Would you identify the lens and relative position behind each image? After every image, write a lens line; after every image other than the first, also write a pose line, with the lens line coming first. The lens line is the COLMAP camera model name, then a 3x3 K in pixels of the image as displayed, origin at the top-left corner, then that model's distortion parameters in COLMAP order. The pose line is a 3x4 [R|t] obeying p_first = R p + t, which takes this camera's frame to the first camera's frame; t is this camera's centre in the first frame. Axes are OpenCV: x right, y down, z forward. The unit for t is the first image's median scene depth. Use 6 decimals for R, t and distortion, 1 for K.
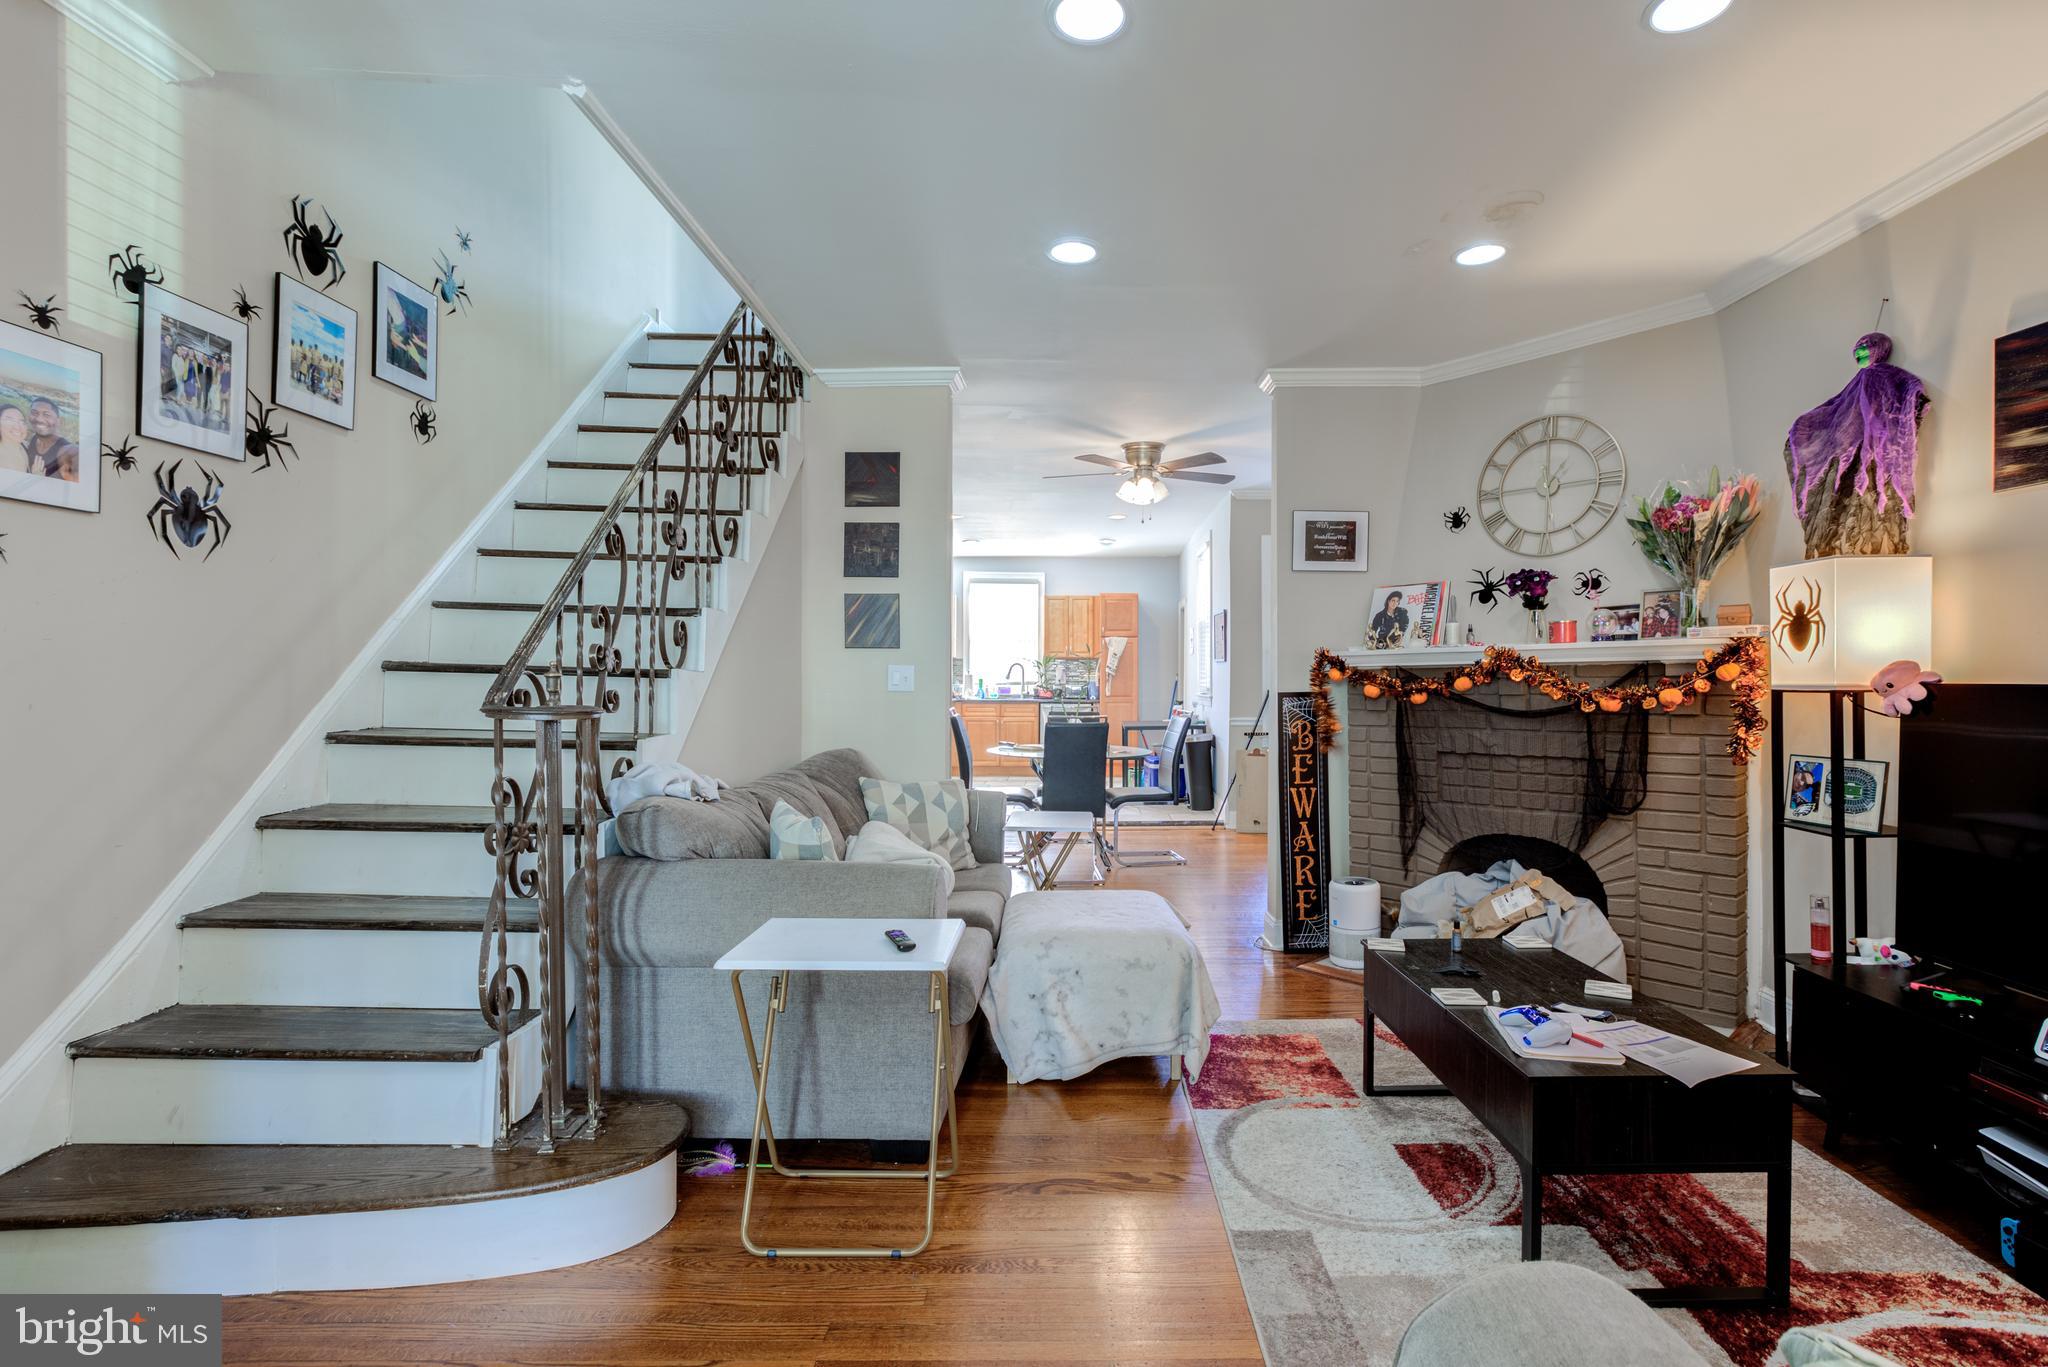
lens RADIAL K [[977.8, 0, 1093.5], [0, 977.8, 670.0], [0, 0, 1]] dist [-0.002973, 0.008187]
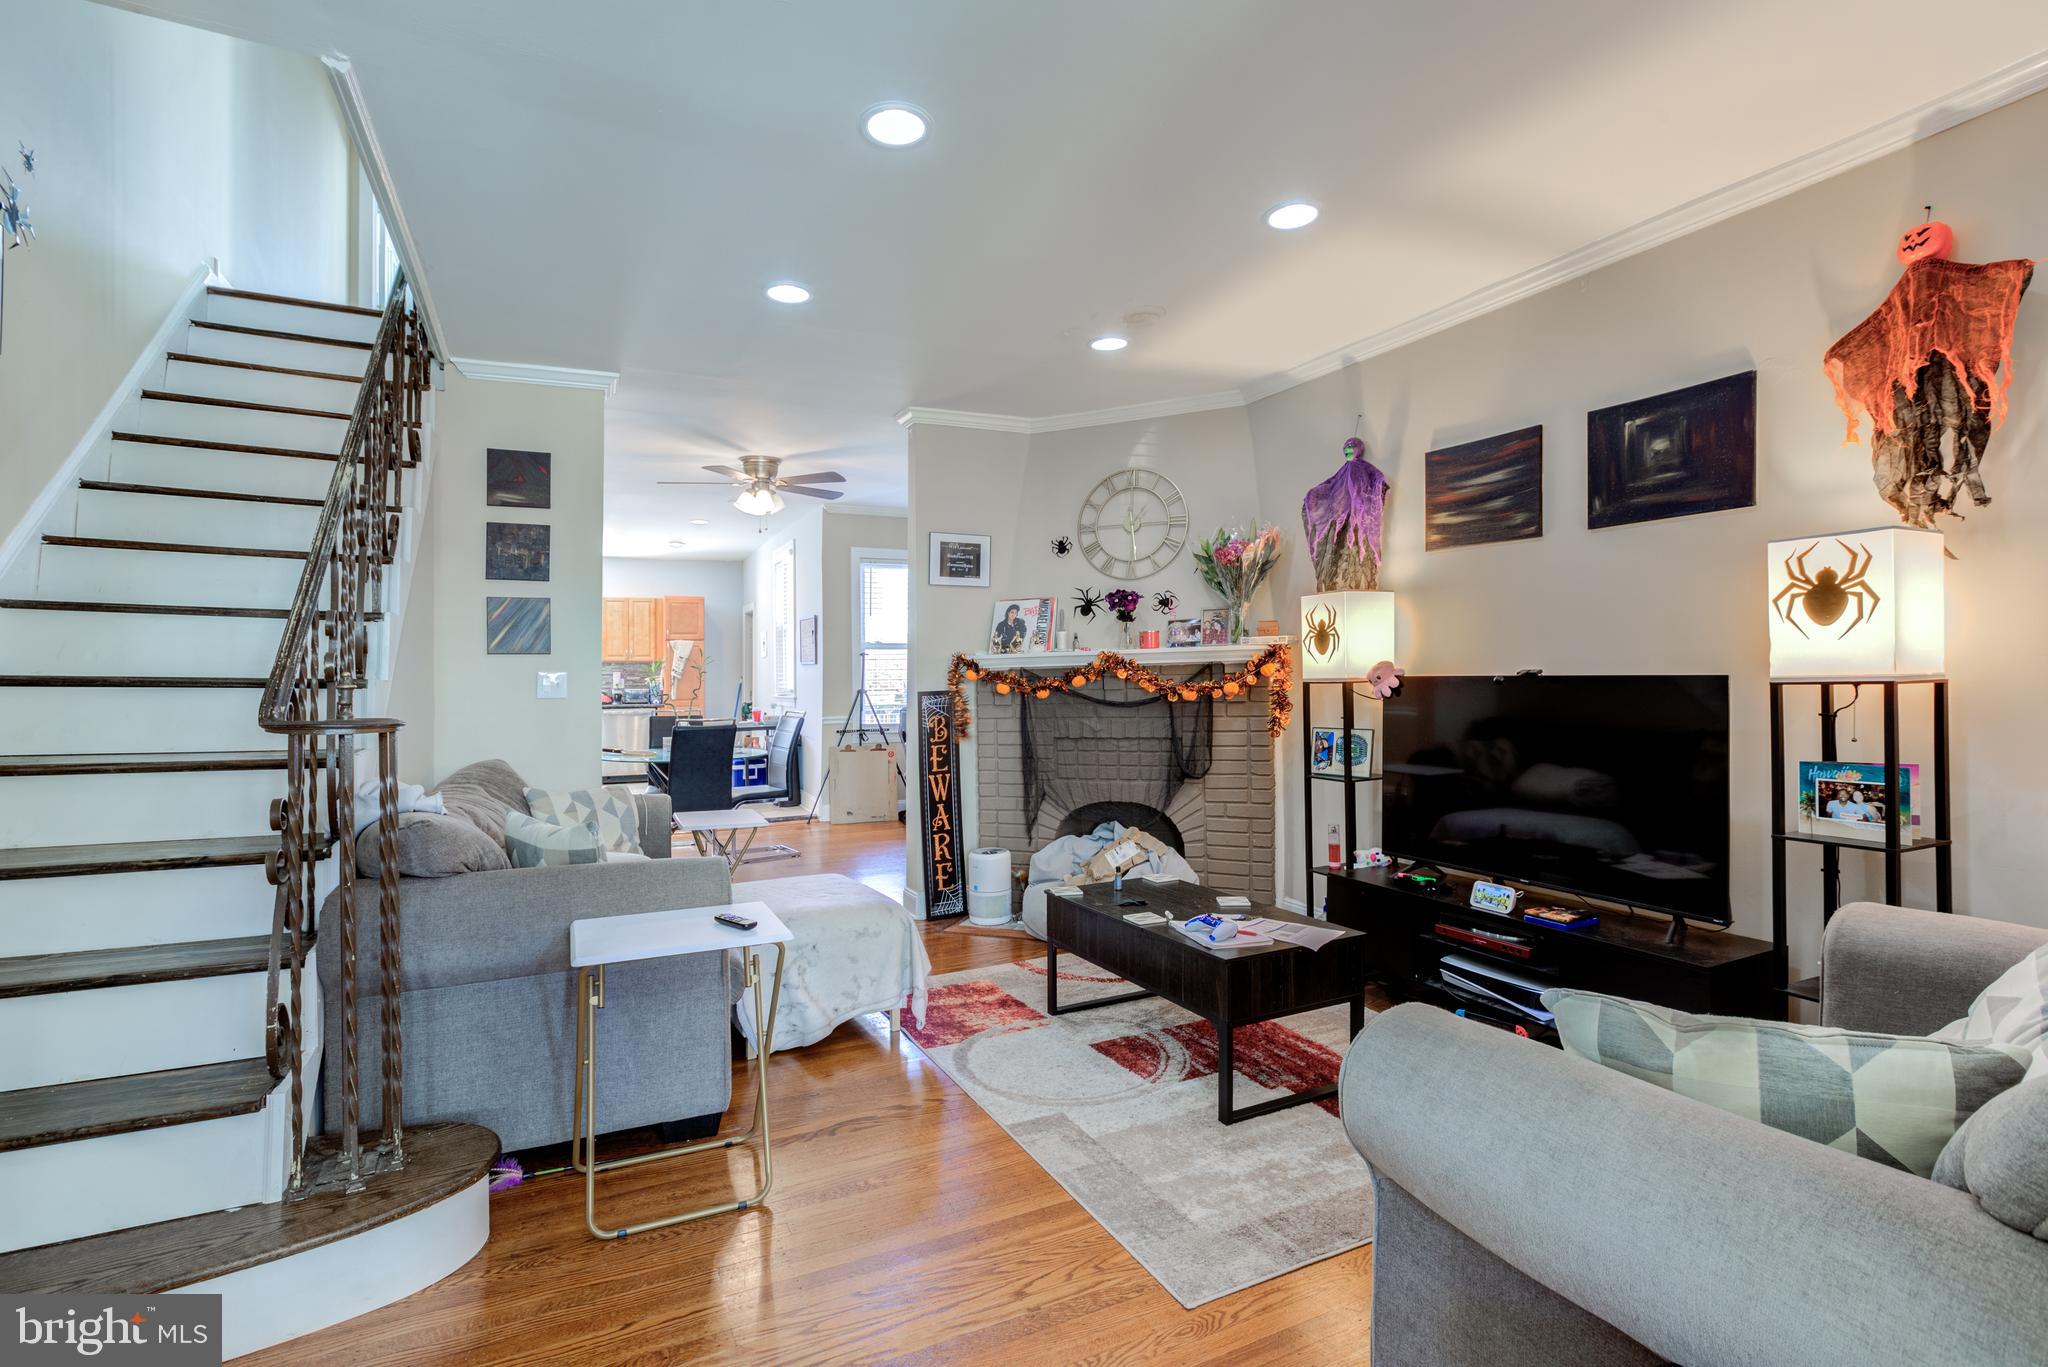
lens RADIAL K [[954.3, 0, 1015.8], [0, 954.3, 662.8], [0, 0, 1]] dist [-0.001351, 0.008824]
pose [[0.909350, -0.007802, 0.415960, -0.232133], [0.011309, 0.999918, -0.005968, -0.003745], [-0.415879, 0.010131, 0.909363, -0.074583]]
